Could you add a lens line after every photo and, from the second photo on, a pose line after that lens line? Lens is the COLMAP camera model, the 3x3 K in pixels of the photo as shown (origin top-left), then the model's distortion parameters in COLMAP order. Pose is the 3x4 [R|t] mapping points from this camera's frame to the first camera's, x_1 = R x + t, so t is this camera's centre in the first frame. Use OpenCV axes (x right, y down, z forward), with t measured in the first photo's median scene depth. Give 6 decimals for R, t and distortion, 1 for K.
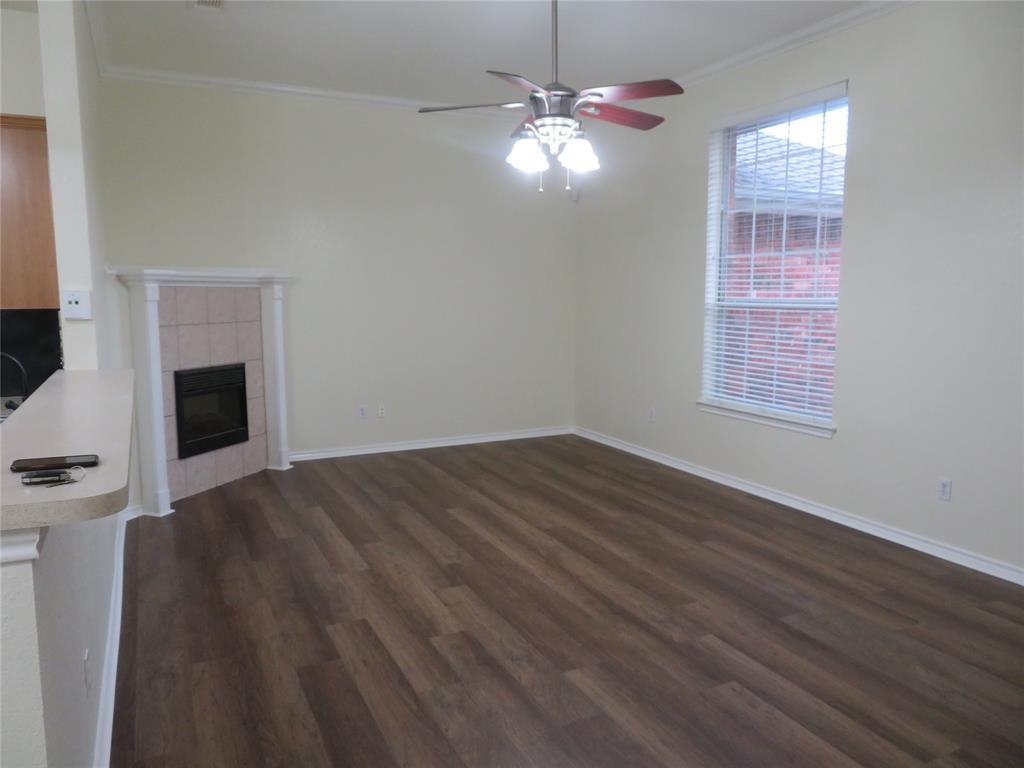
lens RADIAL K [[749.6, 0, 511.8], [0, 749.6, 383.8], [0, 0, 1]] dist [-0.010360, 0.001093]
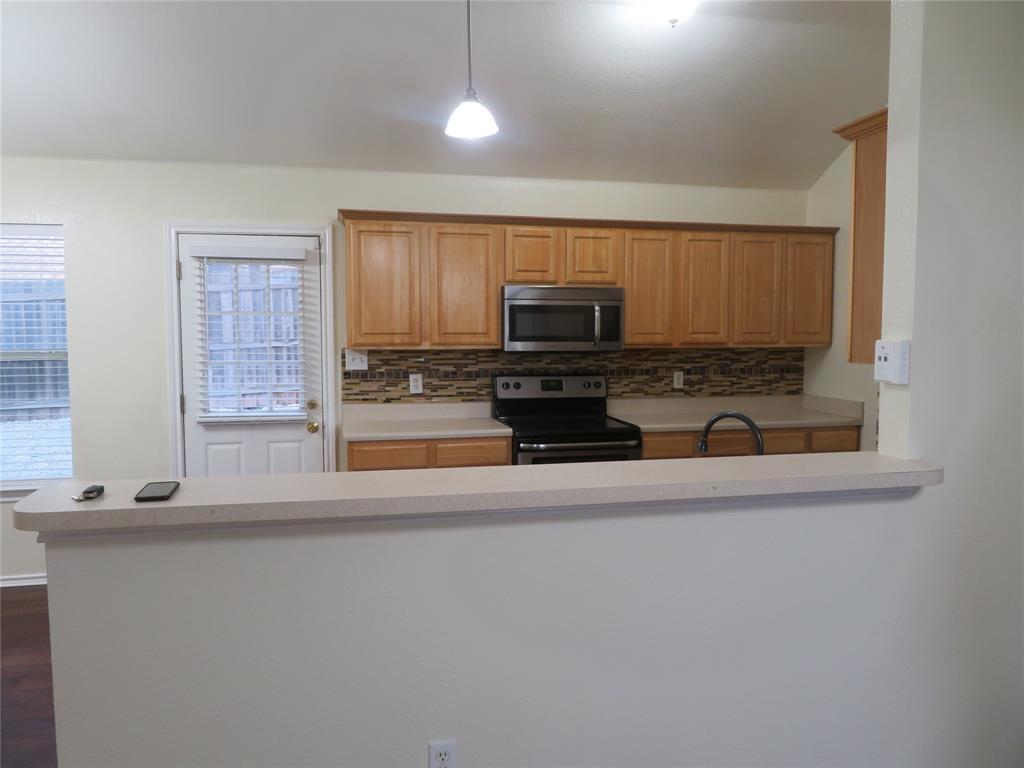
lens RADIAL K [[749.6, 0, 509.3], [0, 749.6, 380.2], [0, 0, 1]] dist [-0.010360, 0.001093]
pose [[-0.240066, 0.066714, -0.968461, 0.205356], [-0.120391, 0.987888, 0.097895, -0.148947], [0.963262, 0.140095, -0.229127, 1.076412]]
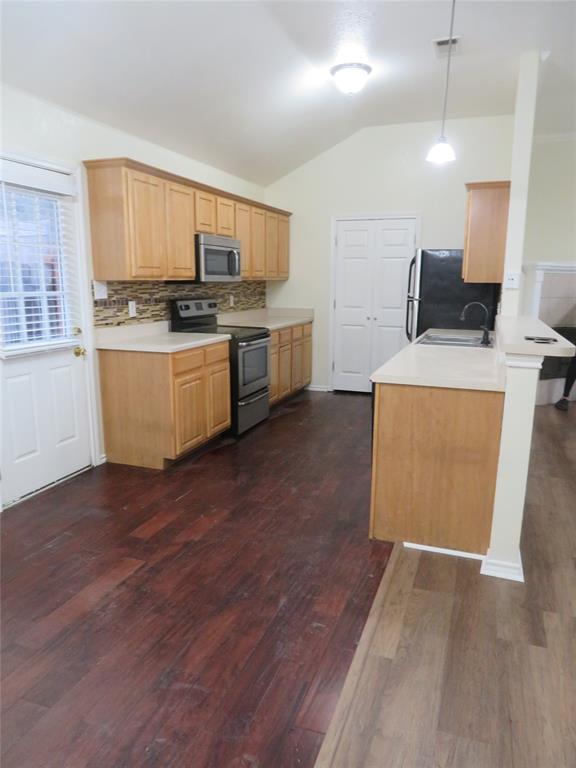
lens RADIAL K [[562.2, 0, 285.1], [0, 562.2, 386.1], [0, 0, 1]] dist [-0.010360, 0.001093]
pose [[0.693147, 0.146951, -0.705658, 0.056171], [-0.102578, 0.989144, 0.105226, 0.065139], [0.713460, -0.000552, 0.700696, -0.390122]]
